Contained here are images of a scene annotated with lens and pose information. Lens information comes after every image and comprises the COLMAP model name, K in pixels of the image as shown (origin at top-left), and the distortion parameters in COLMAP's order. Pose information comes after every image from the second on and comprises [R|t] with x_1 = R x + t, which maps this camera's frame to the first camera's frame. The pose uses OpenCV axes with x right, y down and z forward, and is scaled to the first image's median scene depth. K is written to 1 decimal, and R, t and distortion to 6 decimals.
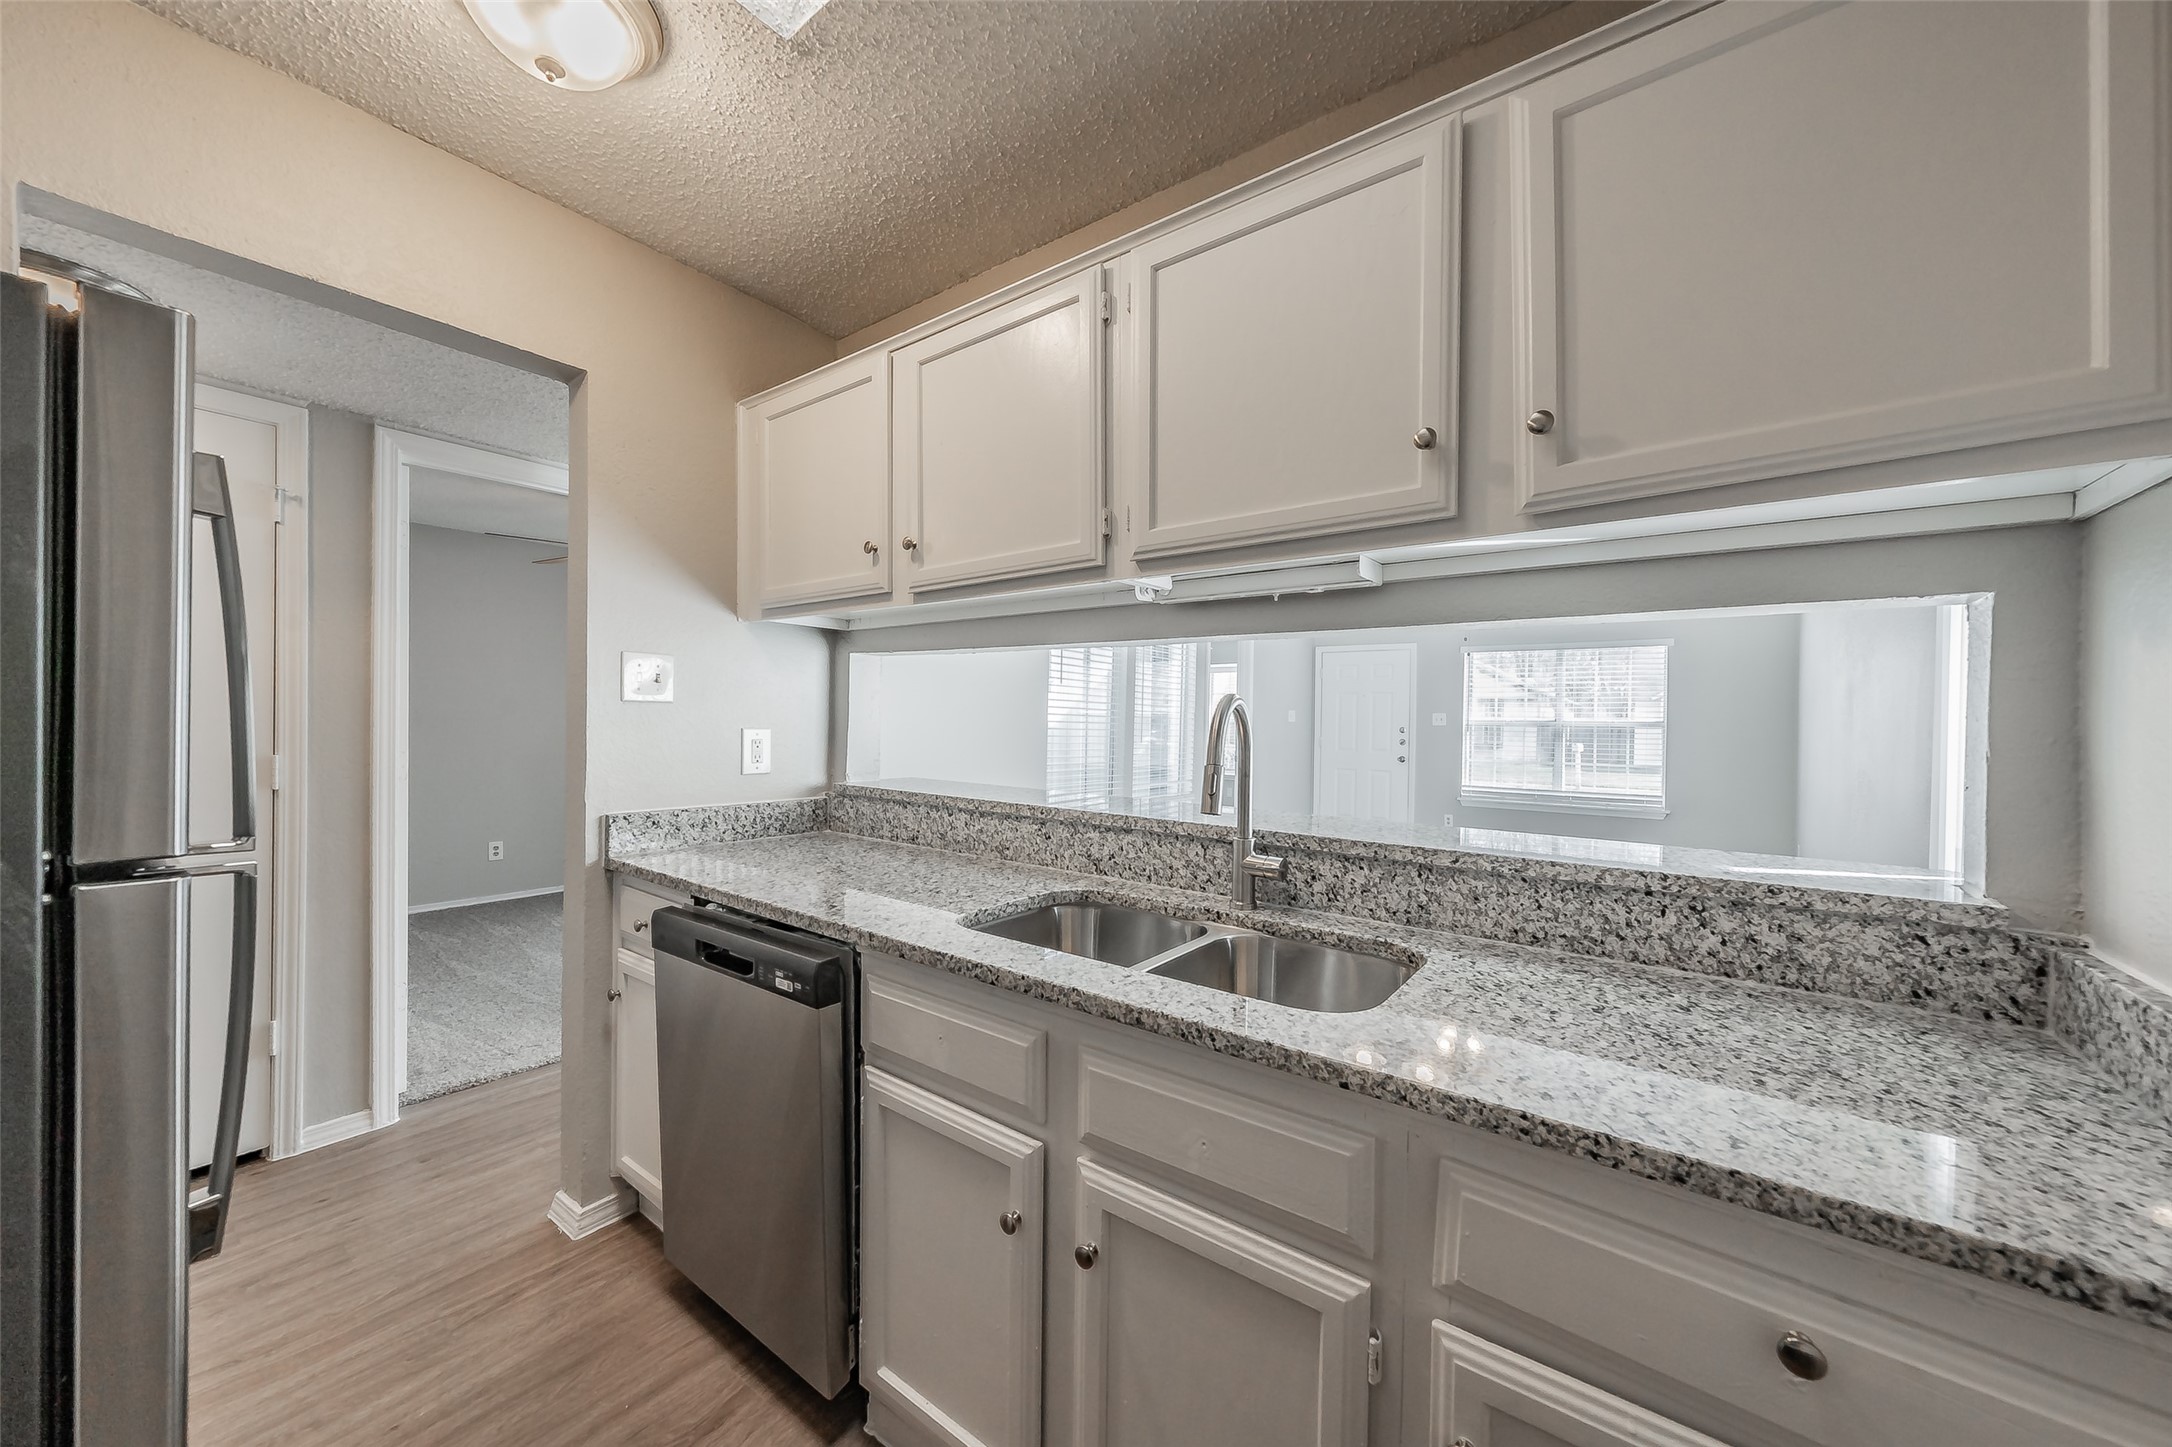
lens RADIAL K [[788.4, 0, 1058.7], [0, 788.4, 726.4], [0, 0, 1]] dist [0.000744, -0.000087]
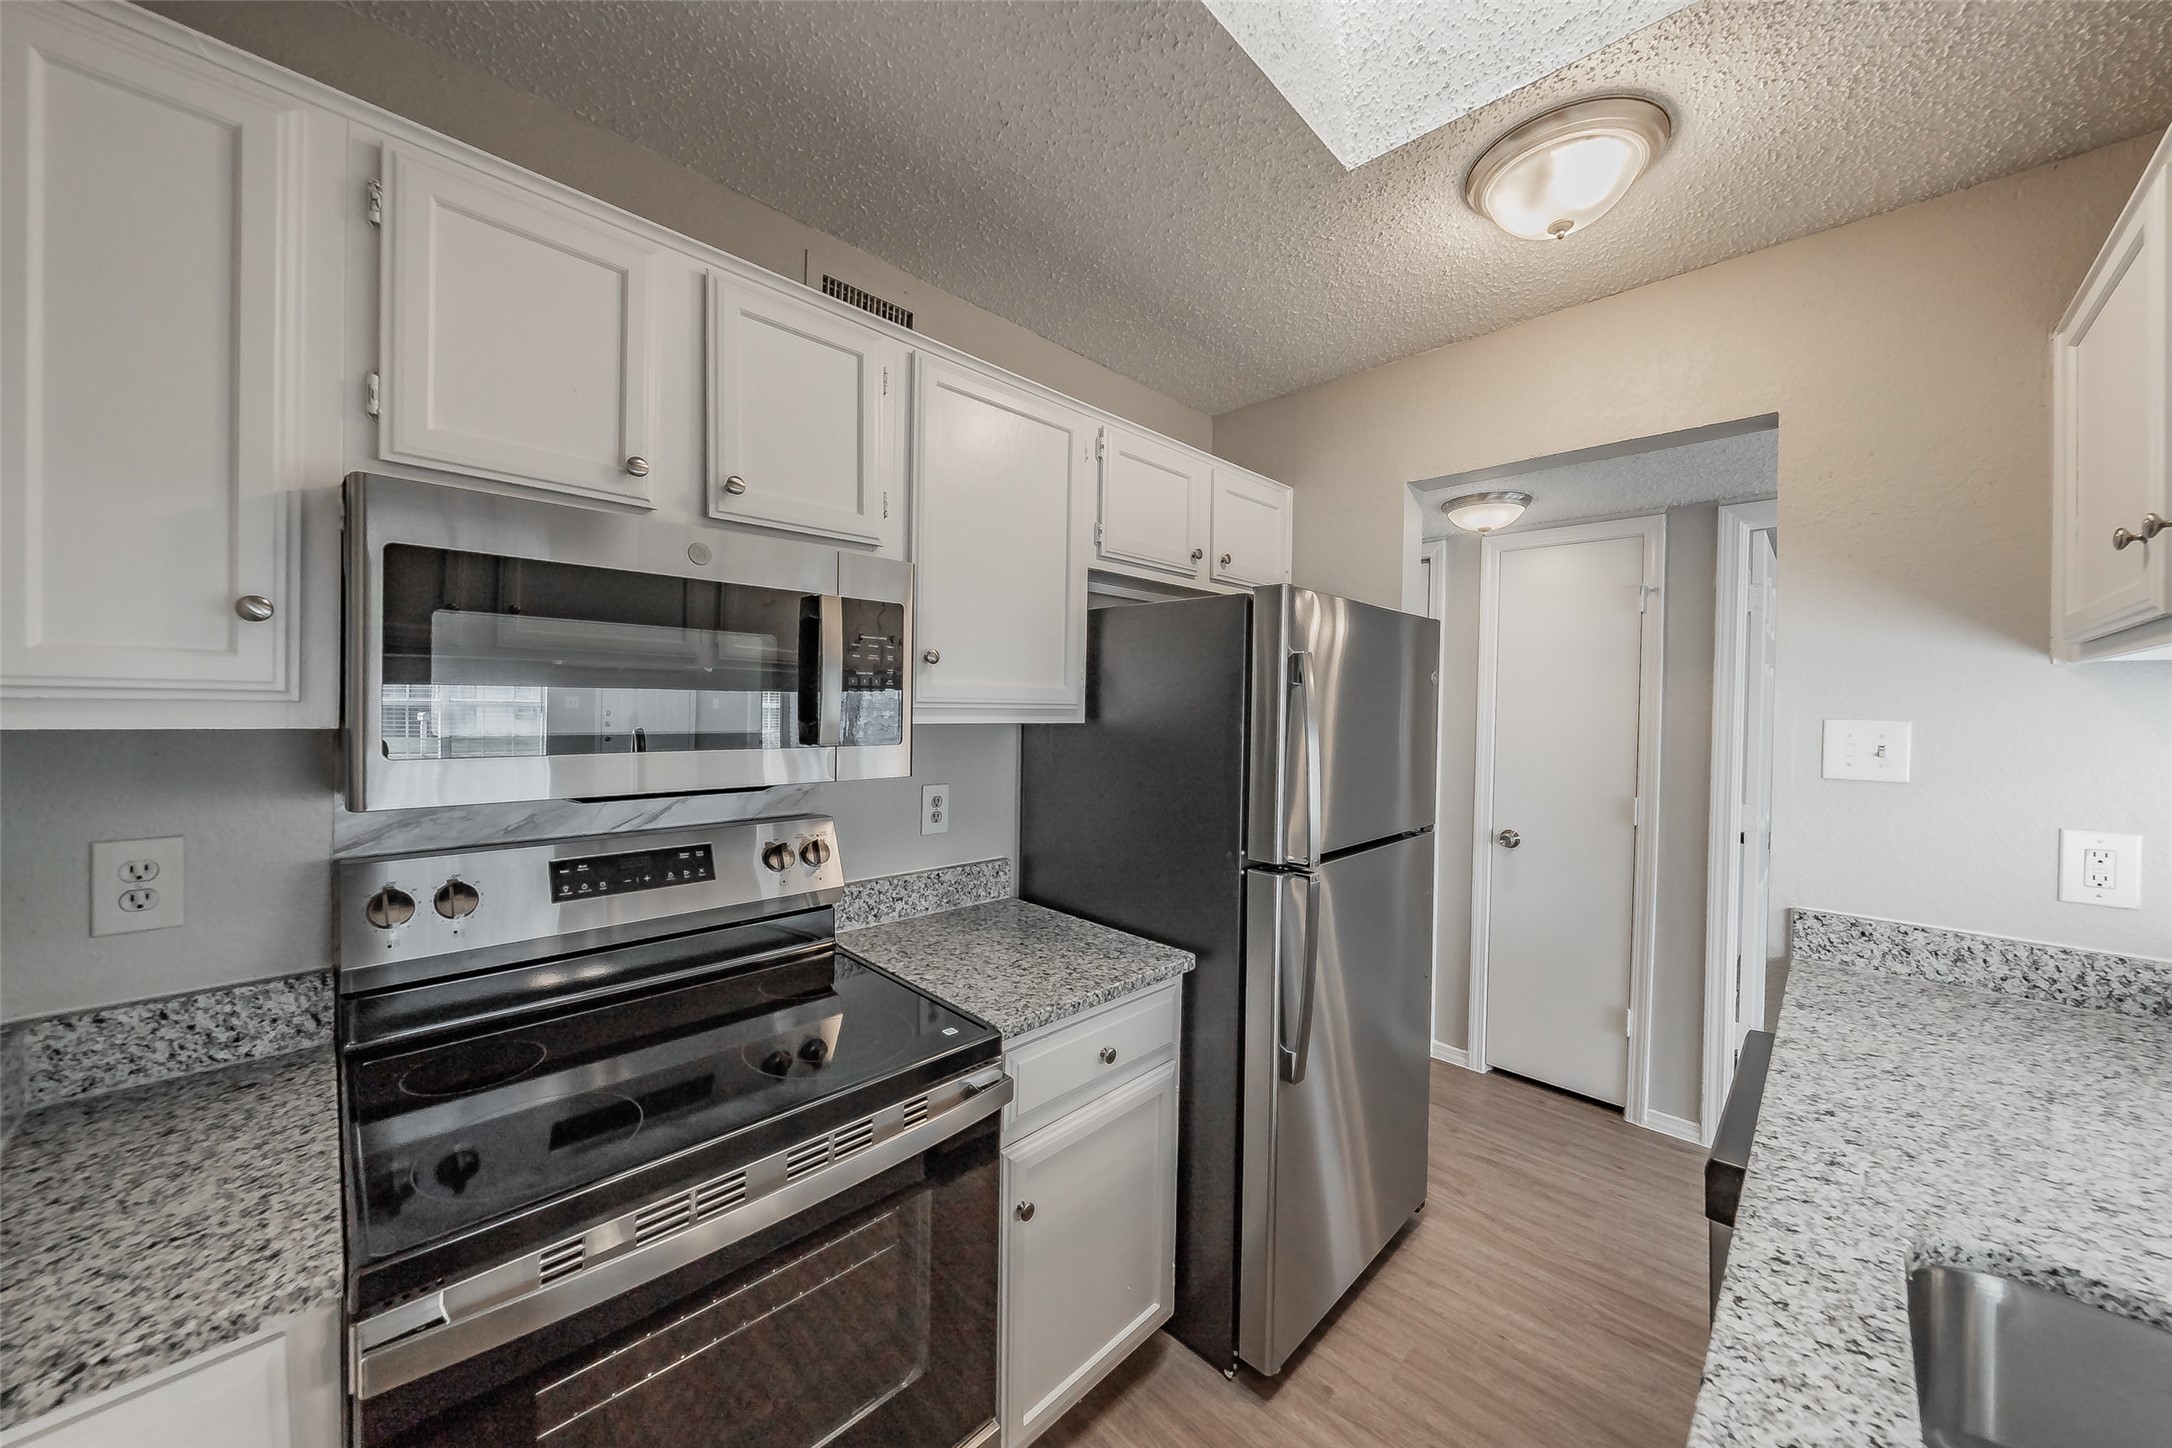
lens RADIAL K [[780.4, 0, 1125.8], [0, 780.4, 714.3], [0, 0, 1]] dist [-0.000181, -0.000148]
pose [[-0.098299, -0.004873, -0.995145, 0.319702], [-0.024877, 0.999688, -0.002437, -0.073174], [0.994846, 0.024517, -0.098389, 0.309639]]
